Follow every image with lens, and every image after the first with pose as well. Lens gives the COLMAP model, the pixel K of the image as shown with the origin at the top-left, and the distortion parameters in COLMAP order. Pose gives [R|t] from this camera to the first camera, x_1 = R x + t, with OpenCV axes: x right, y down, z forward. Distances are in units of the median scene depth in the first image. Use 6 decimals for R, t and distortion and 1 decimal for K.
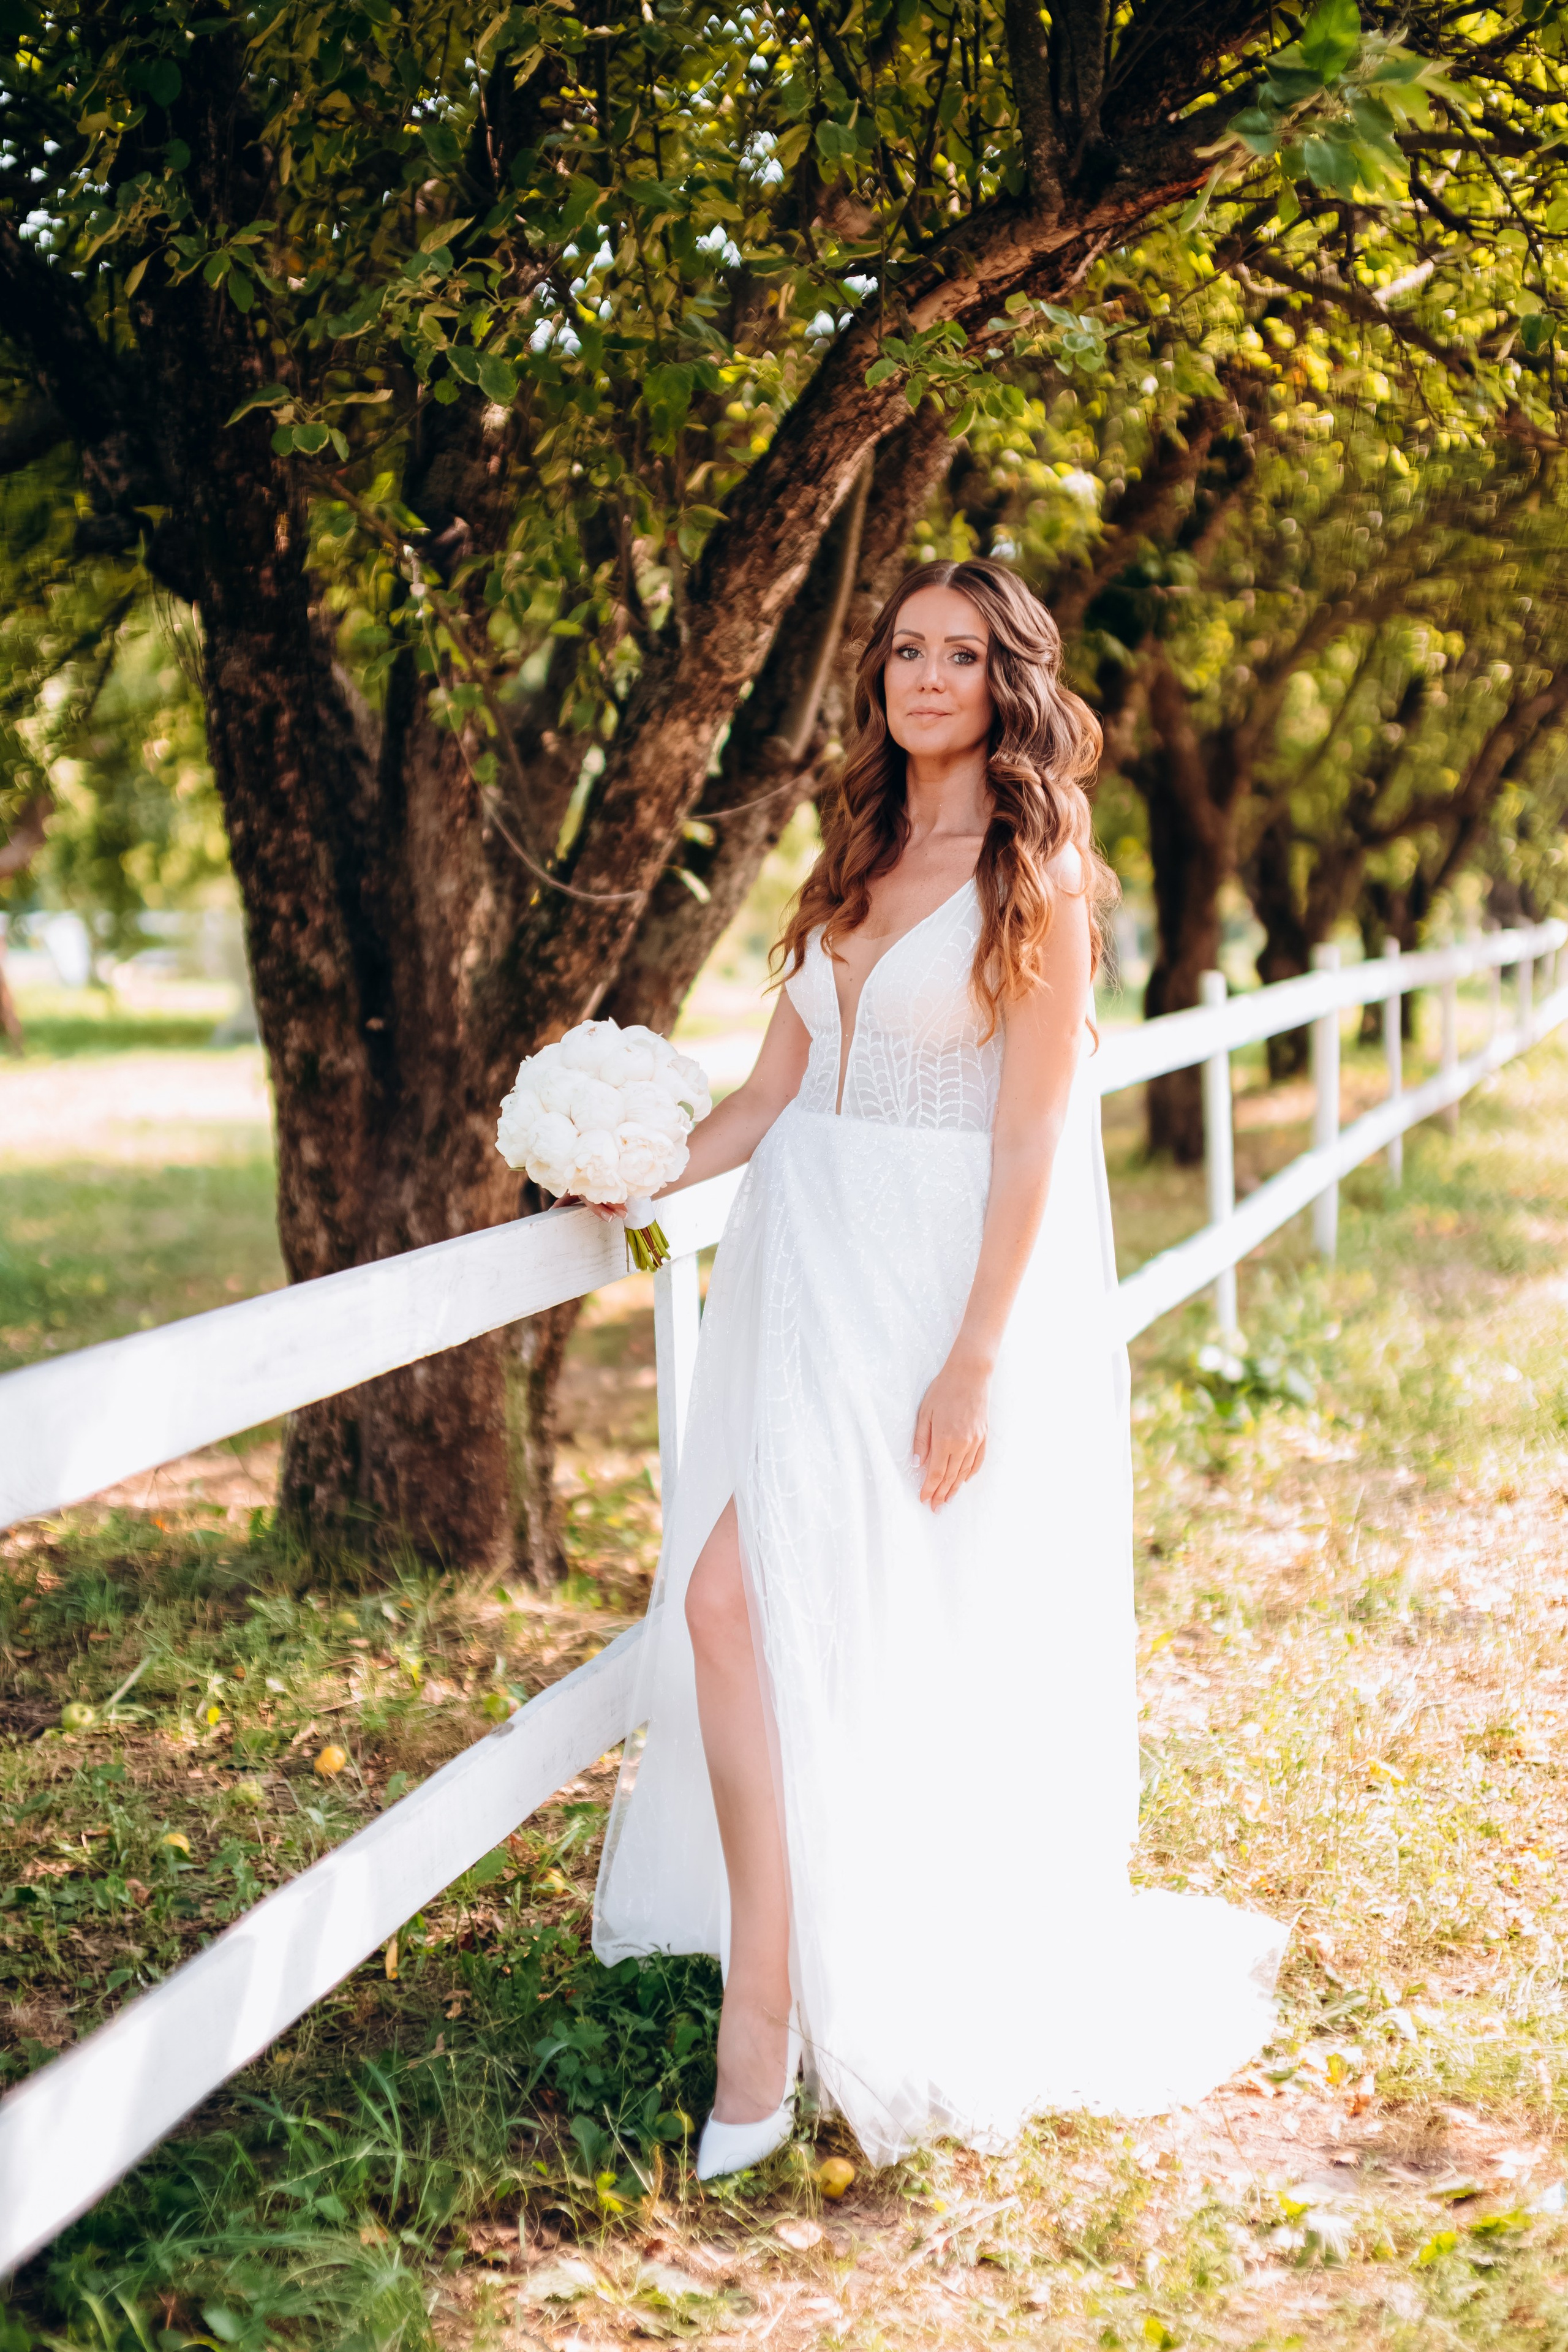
lens RADIAL K [[3236.8, 0, 725.8], [0, 3236.8, 1134.6], [0, 0, 1]] dist [-0.026553, 0.000000]
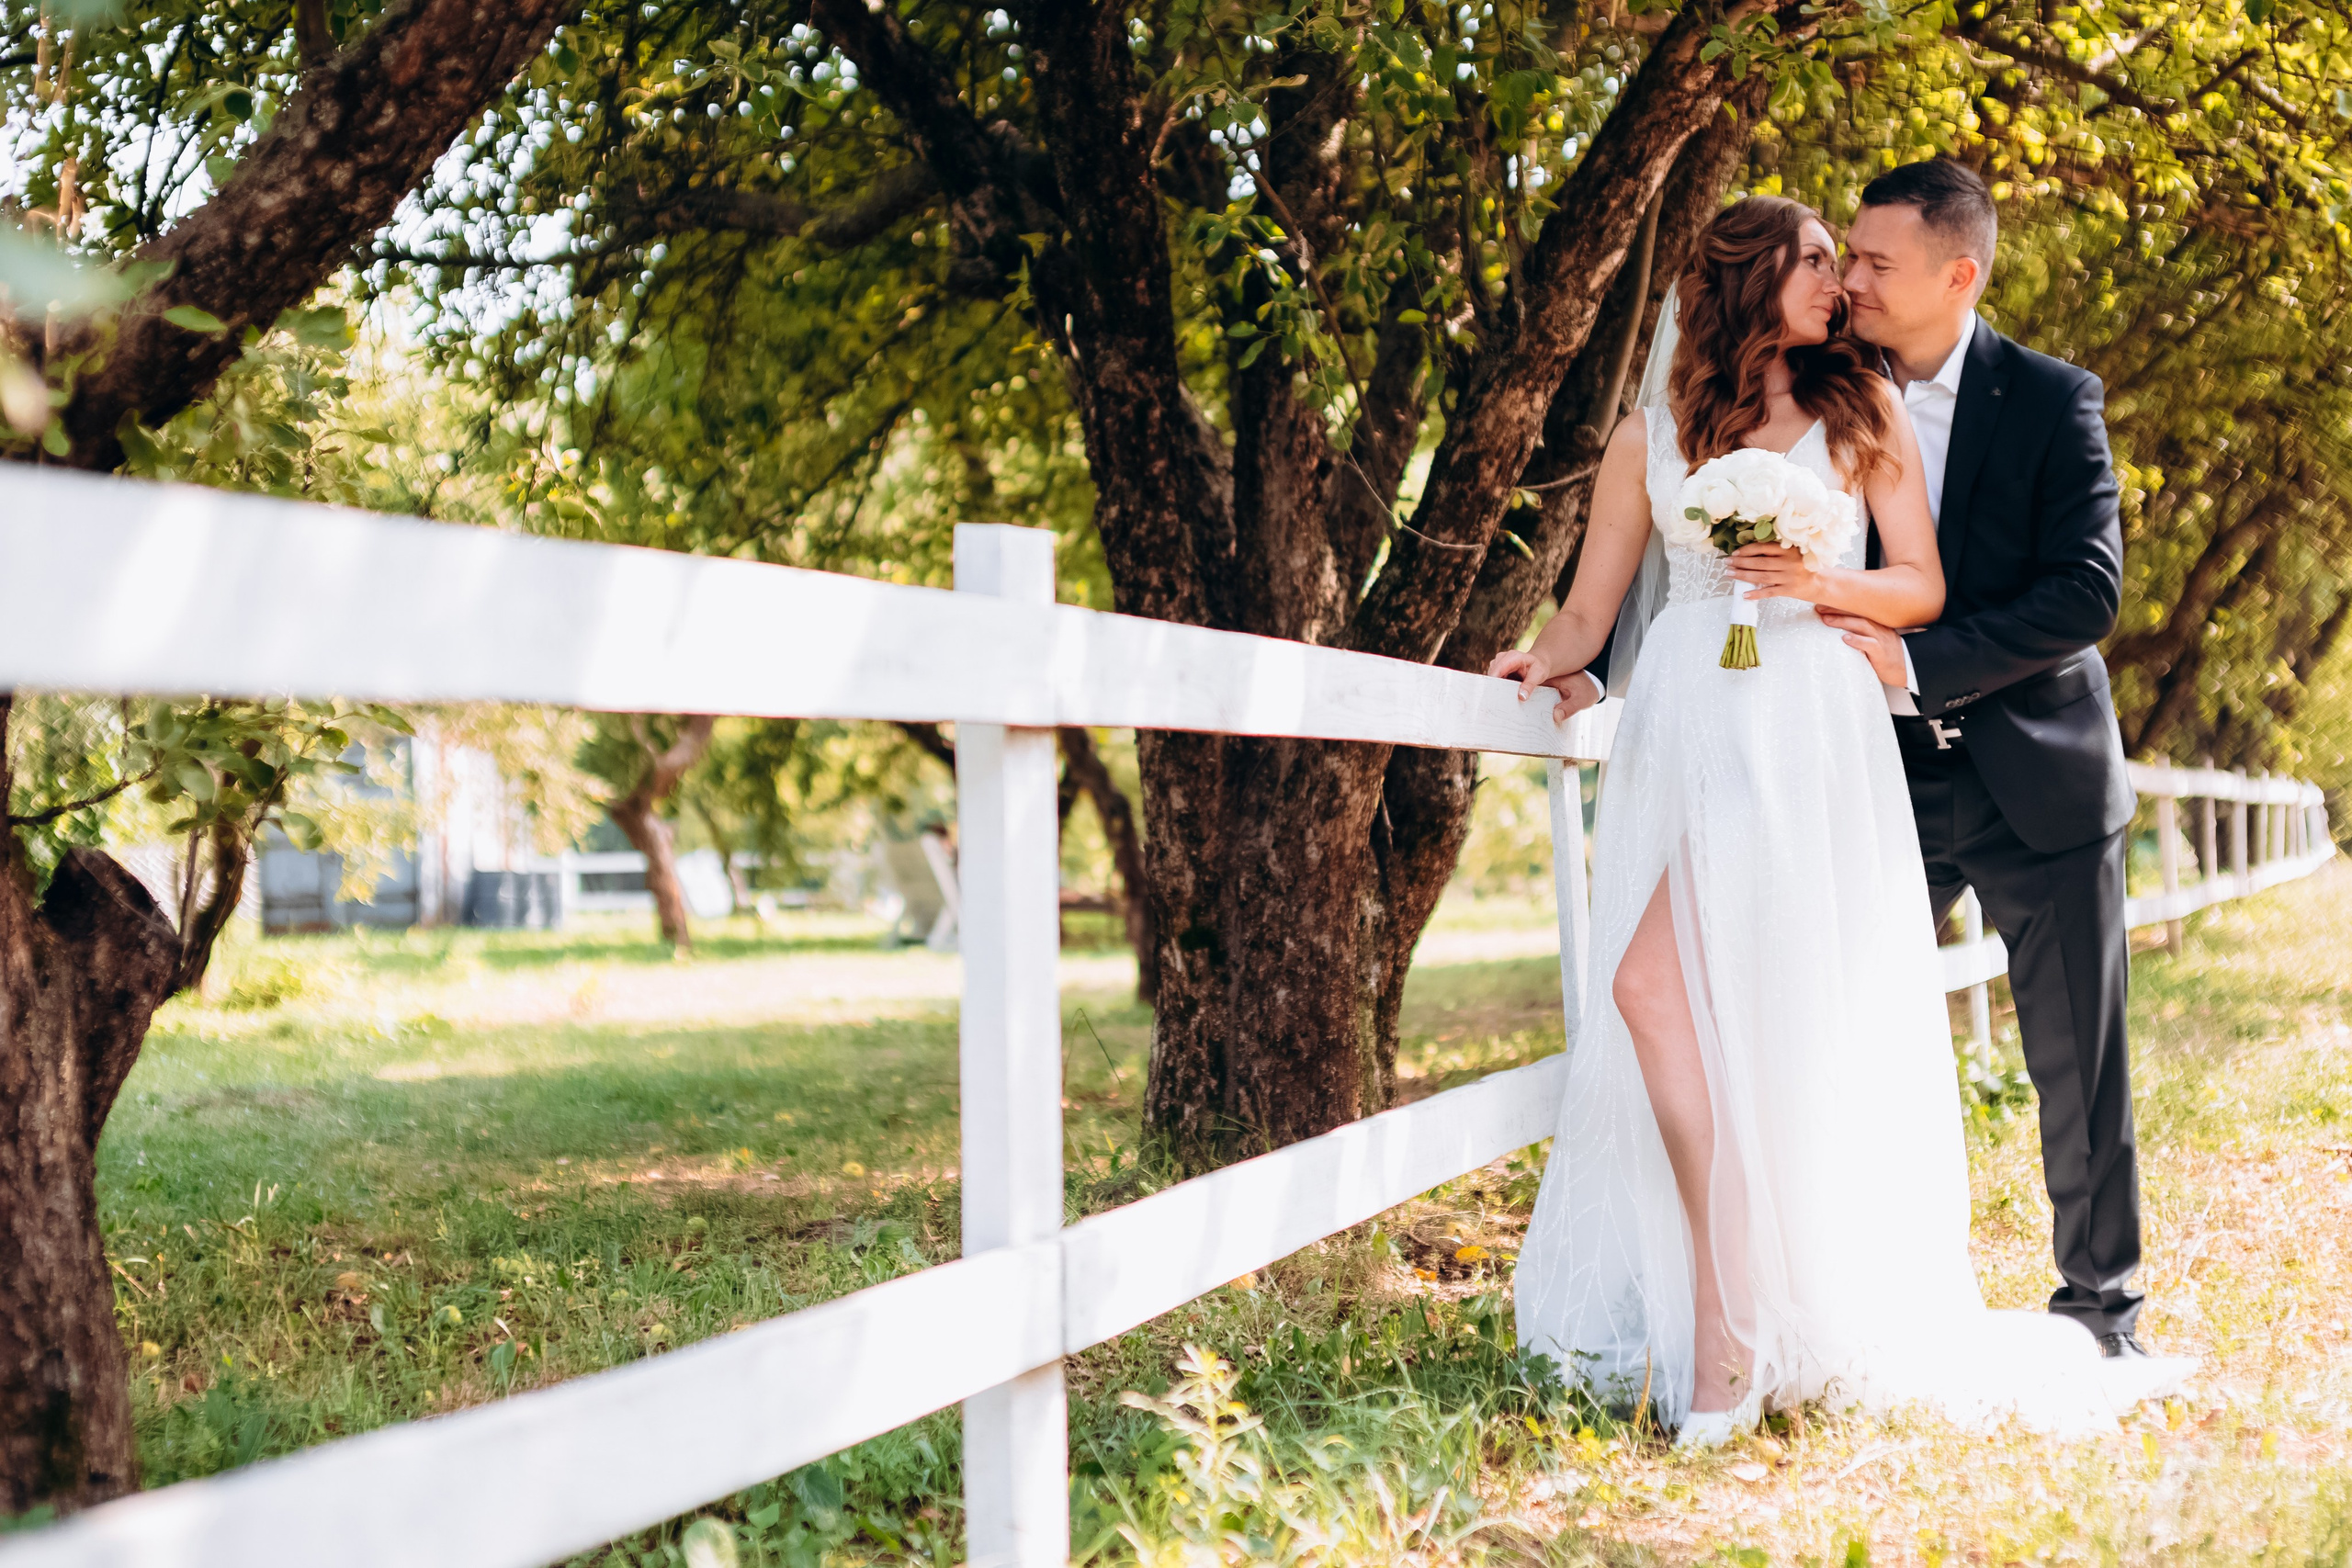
lens RADIAL K [[3396.0, 0, 1067.9], [0, 3396.0, 662.9], [0, 0, 1]] dist [-0.125959, 0.000000]
pose [[0.995758, -0.021334, -0.089507, -0.063496], [0.010180, 0.992320, -0.123278, 0.107524], [0.091449, 0.121844, 0.988327, -0.173497]]
